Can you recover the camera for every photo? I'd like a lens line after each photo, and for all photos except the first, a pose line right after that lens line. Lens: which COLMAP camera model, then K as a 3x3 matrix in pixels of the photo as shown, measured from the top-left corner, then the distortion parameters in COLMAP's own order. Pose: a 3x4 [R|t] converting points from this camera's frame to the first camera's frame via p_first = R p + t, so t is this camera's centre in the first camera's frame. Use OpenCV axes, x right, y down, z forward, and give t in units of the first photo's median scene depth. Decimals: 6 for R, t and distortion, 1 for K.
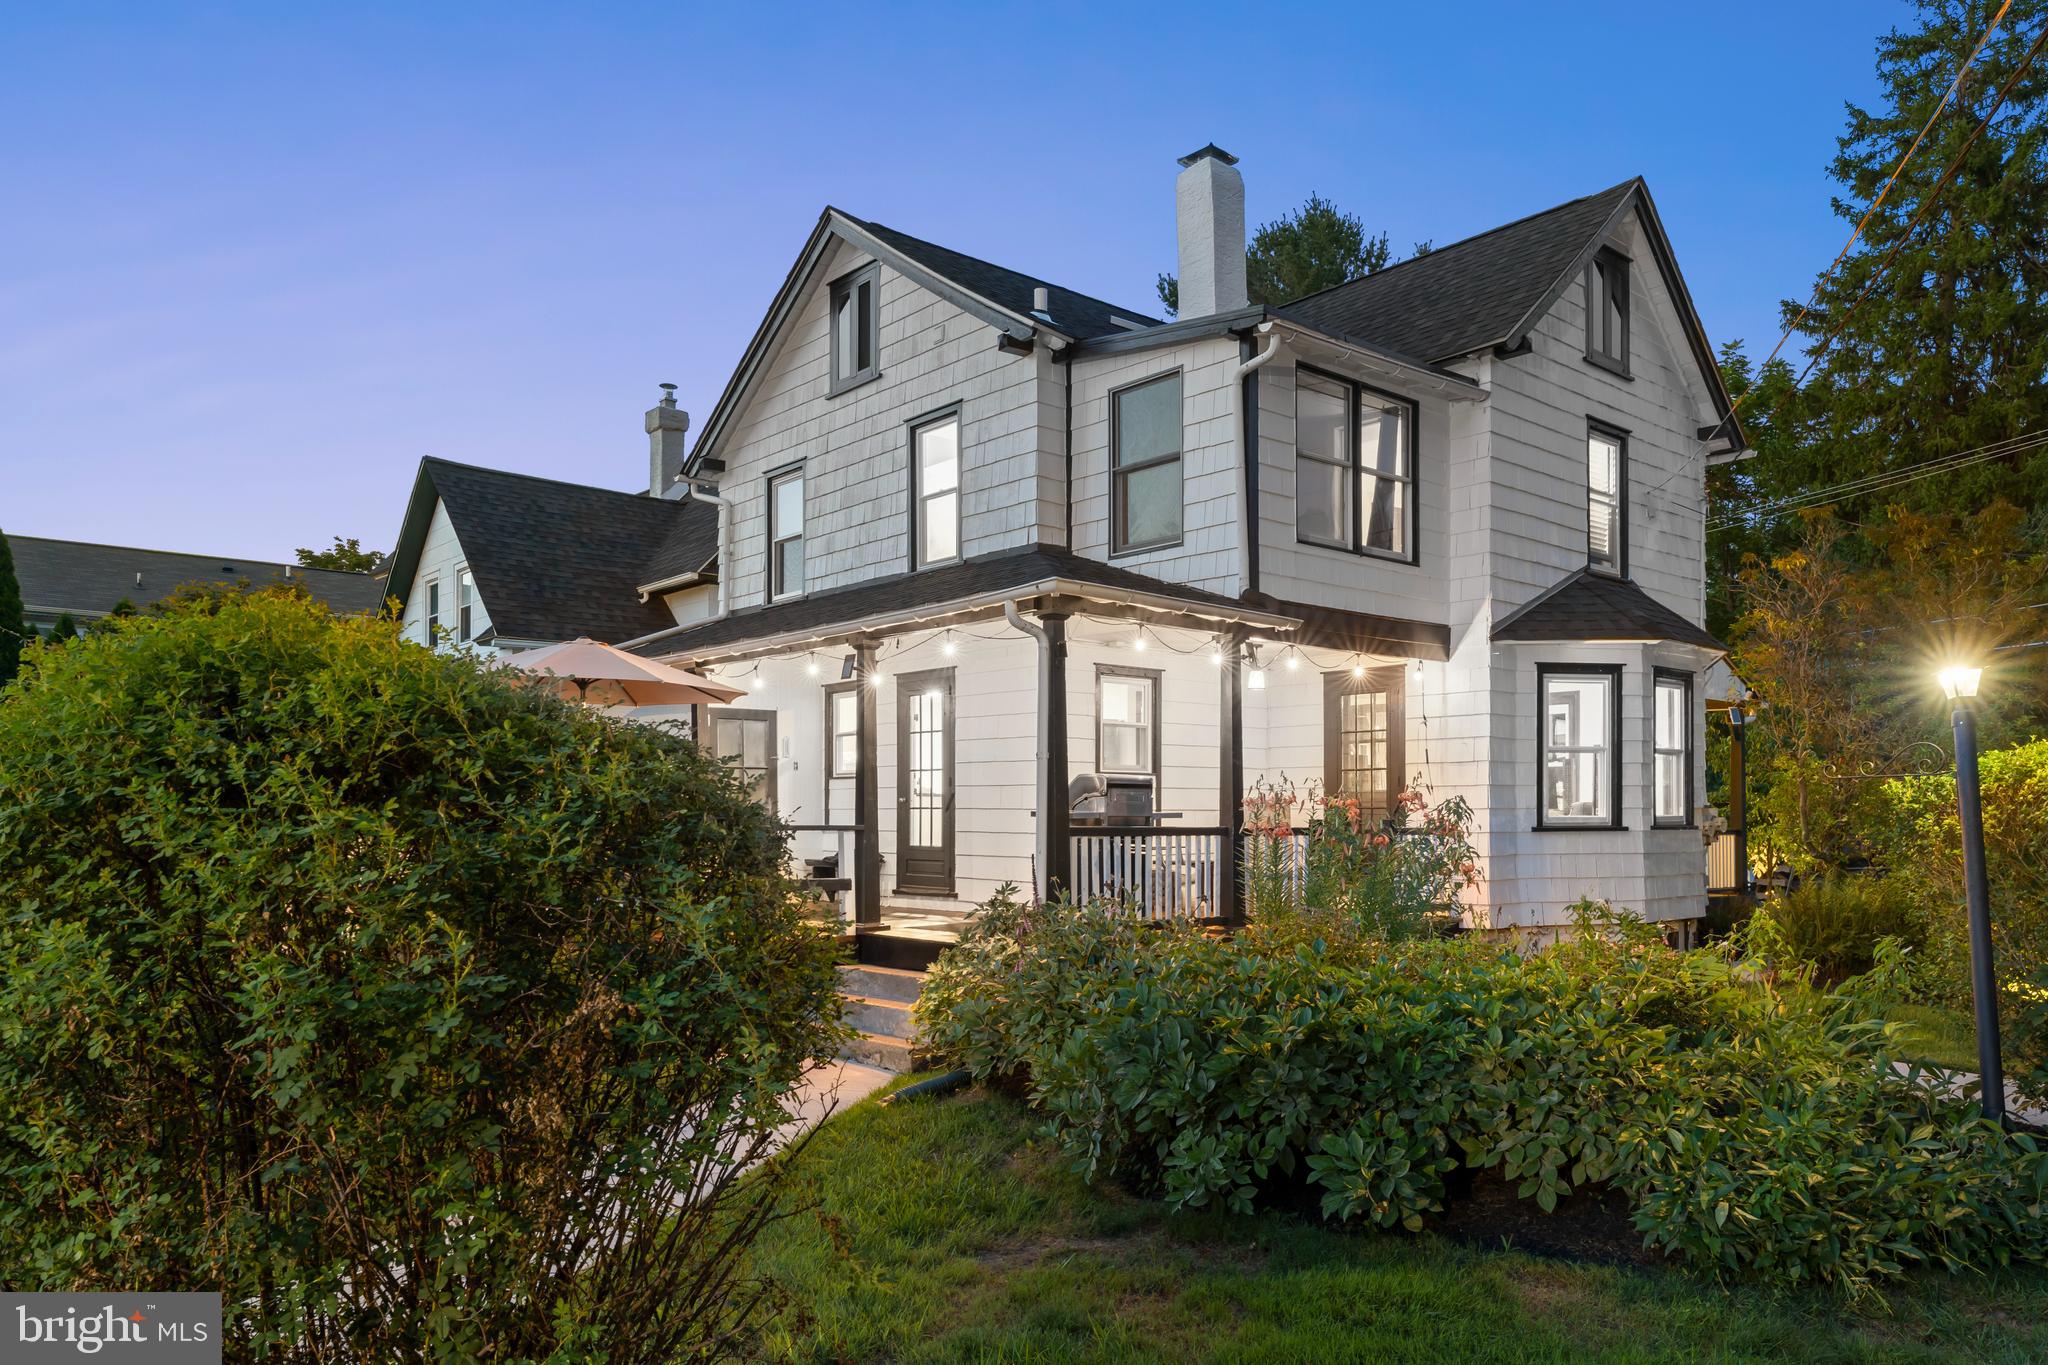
lens RADIAL K [[1340.9, 0, 1053.7], [0, 1340.9, 557.0], [0, 0, 1]] dist [-0.002983, -0.002268]
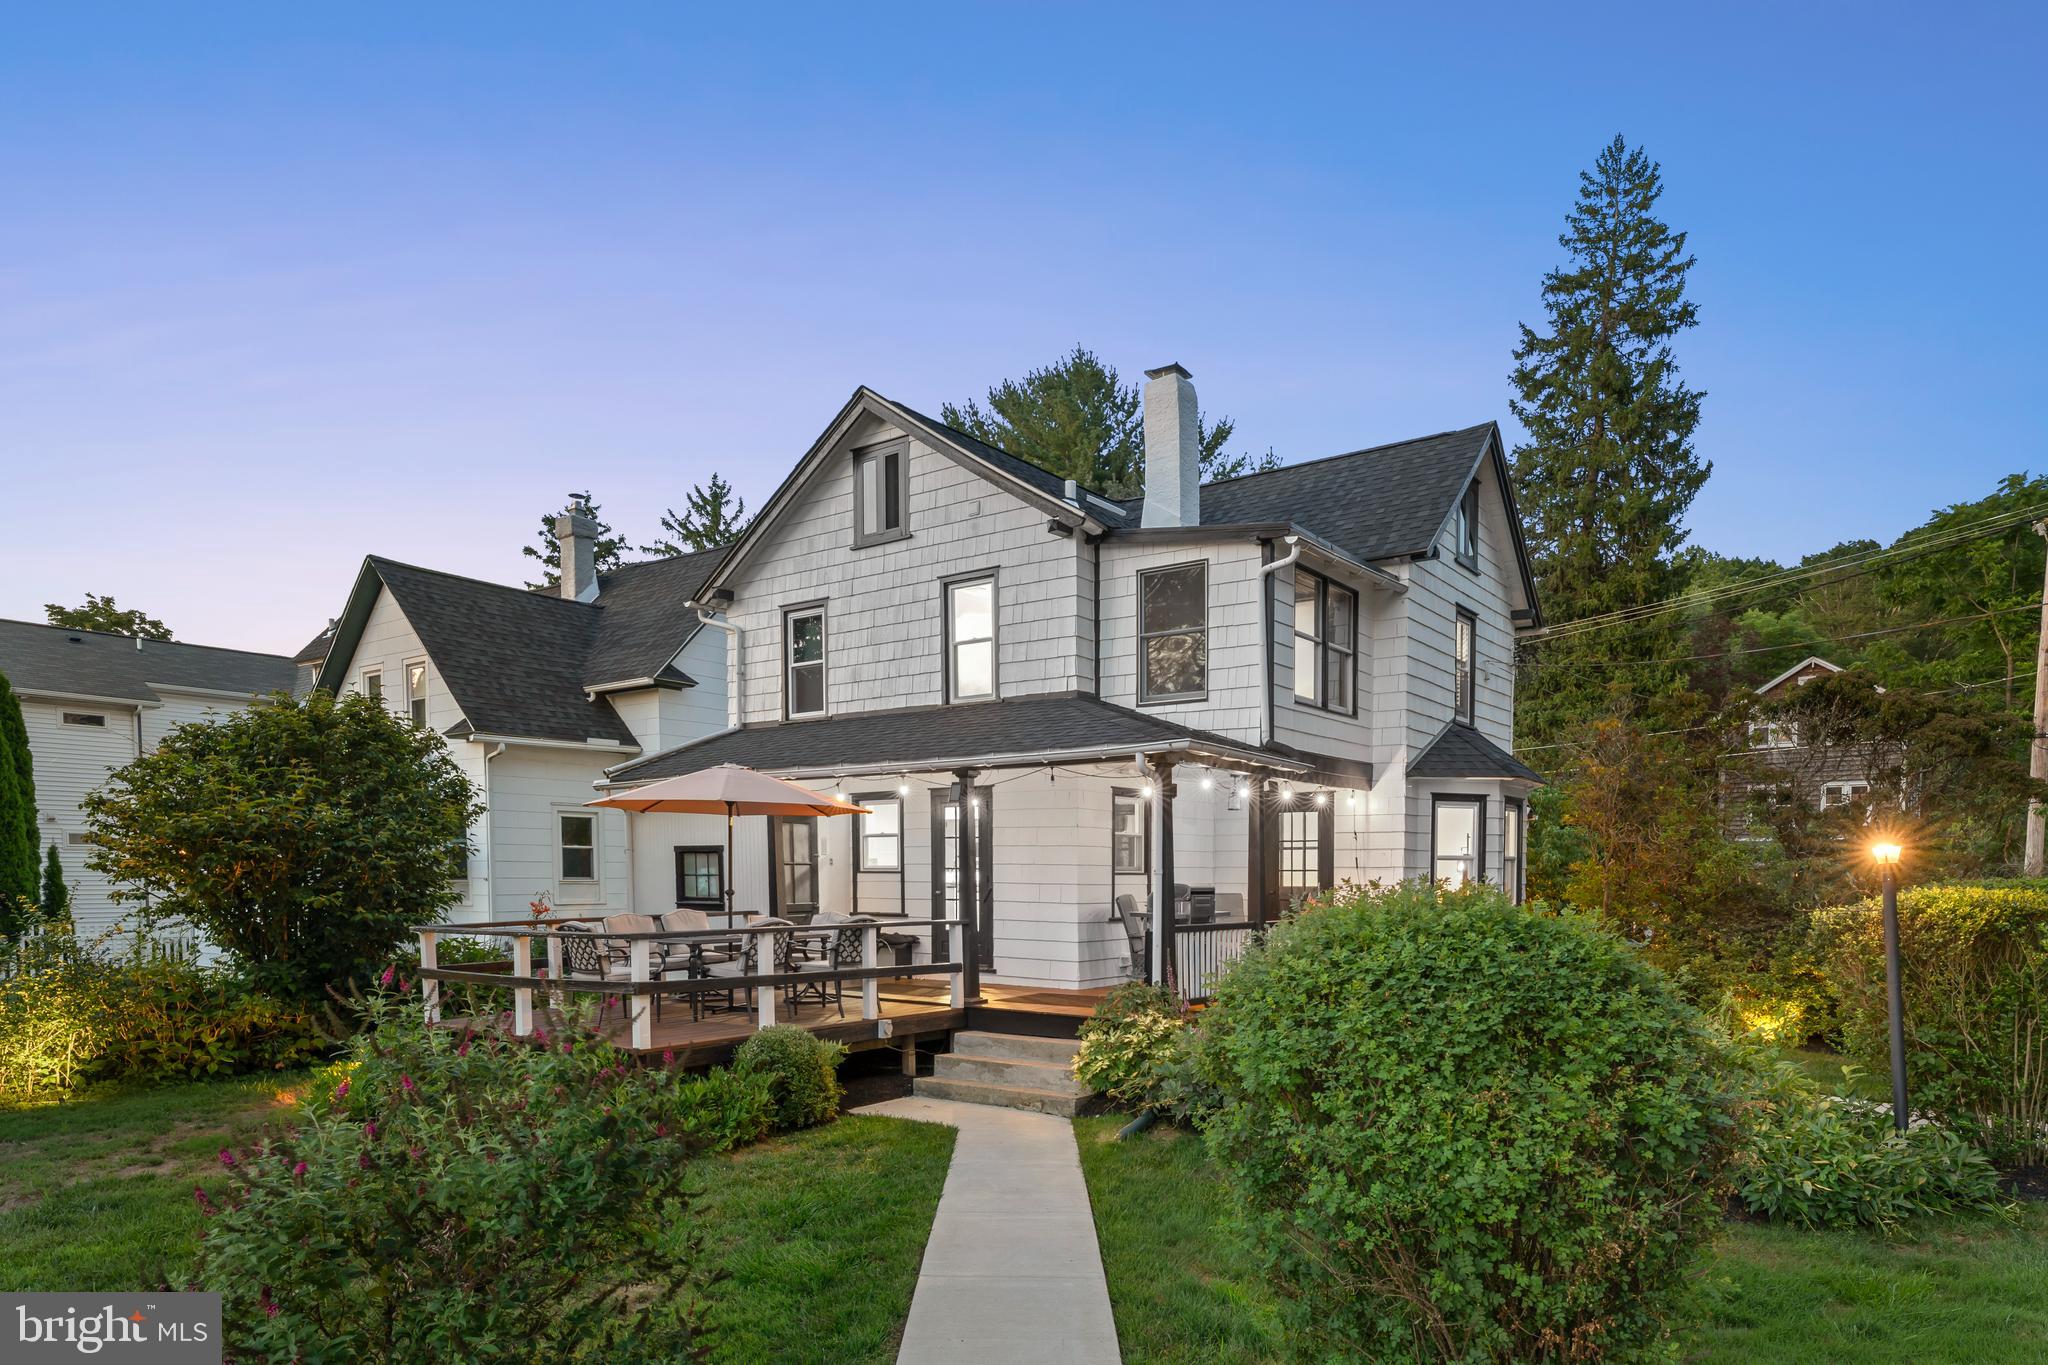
lens RADIAL K [[1203.4, 0, 1024.0], [0, 1203.4, 682.5], [0, 0, 1]] dist [-0.003080, -0.001148]
pose [[0.977353, 0.036883, 0.208378, -0.257456], [-0.044283, 0.998539, 0.030960, -0.044253], [-0.206931, -0.039486, 0.977558, -0.073150]]
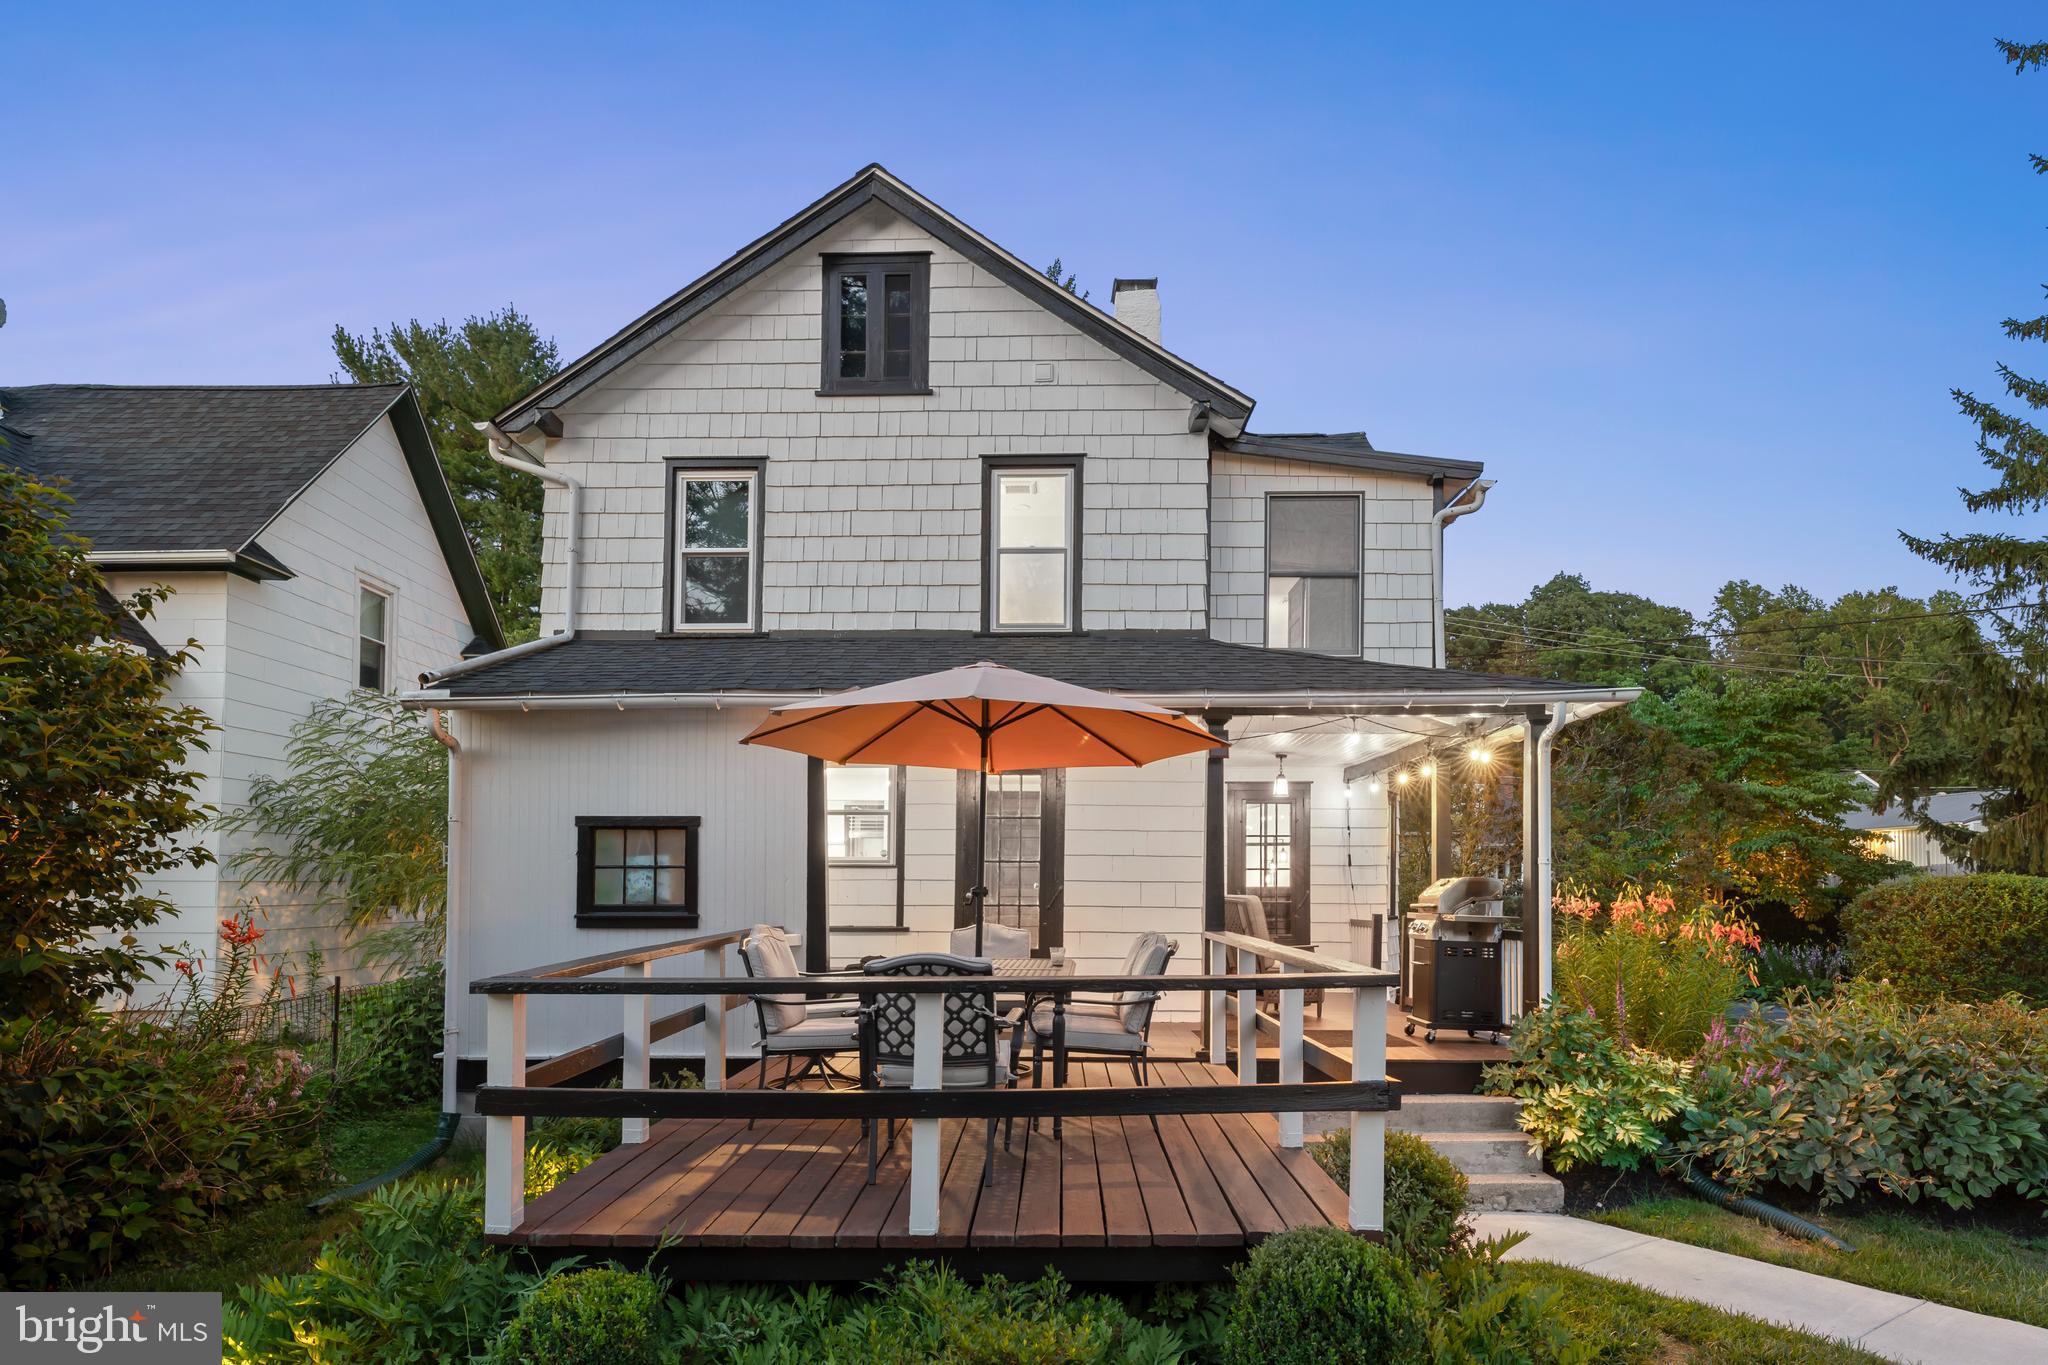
lens RADIAL K [[1113.3, 0, 1024.0], [0, 1113.3, 682.5], [0, 0, 1]] dist [-0.001596, -0.000269]
pose [[0.684419, 0.135476, 0.716392, -0.585412], [-0.140825, 0.988646, -0.052422, 0.076339], [-0.715360, -0.065007, 0.695726, 0.471571]]
